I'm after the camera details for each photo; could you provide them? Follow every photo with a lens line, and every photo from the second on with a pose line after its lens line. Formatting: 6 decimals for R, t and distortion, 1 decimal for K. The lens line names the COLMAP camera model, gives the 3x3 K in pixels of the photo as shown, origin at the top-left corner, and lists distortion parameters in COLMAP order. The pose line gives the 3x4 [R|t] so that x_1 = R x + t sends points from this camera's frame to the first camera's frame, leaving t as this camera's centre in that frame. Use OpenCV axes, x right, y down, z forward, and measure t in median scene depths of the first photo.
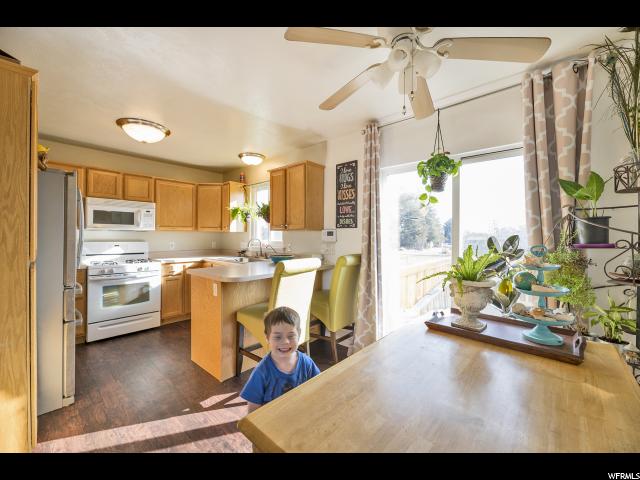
lens RADIAL K [[257.4, 0, 324.8], [0, 257.4, 237.0], [0, 0, 1]] dist [-0.019473, -0.000664]
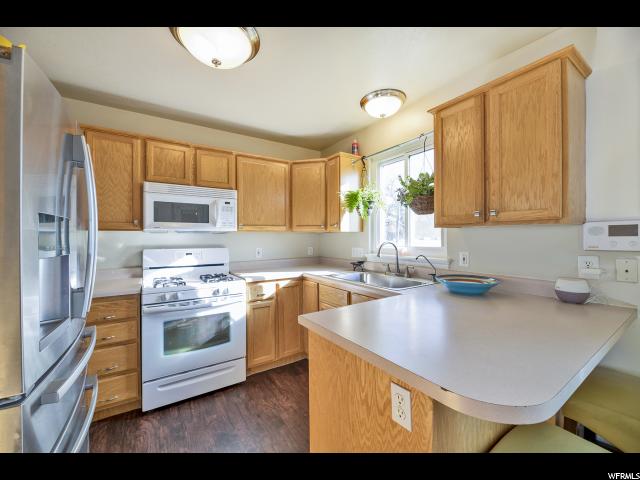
lens RADIAL K [[257.4, 0, 317.4], [0, 257.4, 239.2], [0, 0, 1]] dist [-0.019473, -0.000664]
pose [[0.957921, -0.008809, -0.286896, -0.286179], [0.010487, 0.999936, 0.004313, -0.005631], [0.286840, -0.007140, 0.957952, 0.438363]]
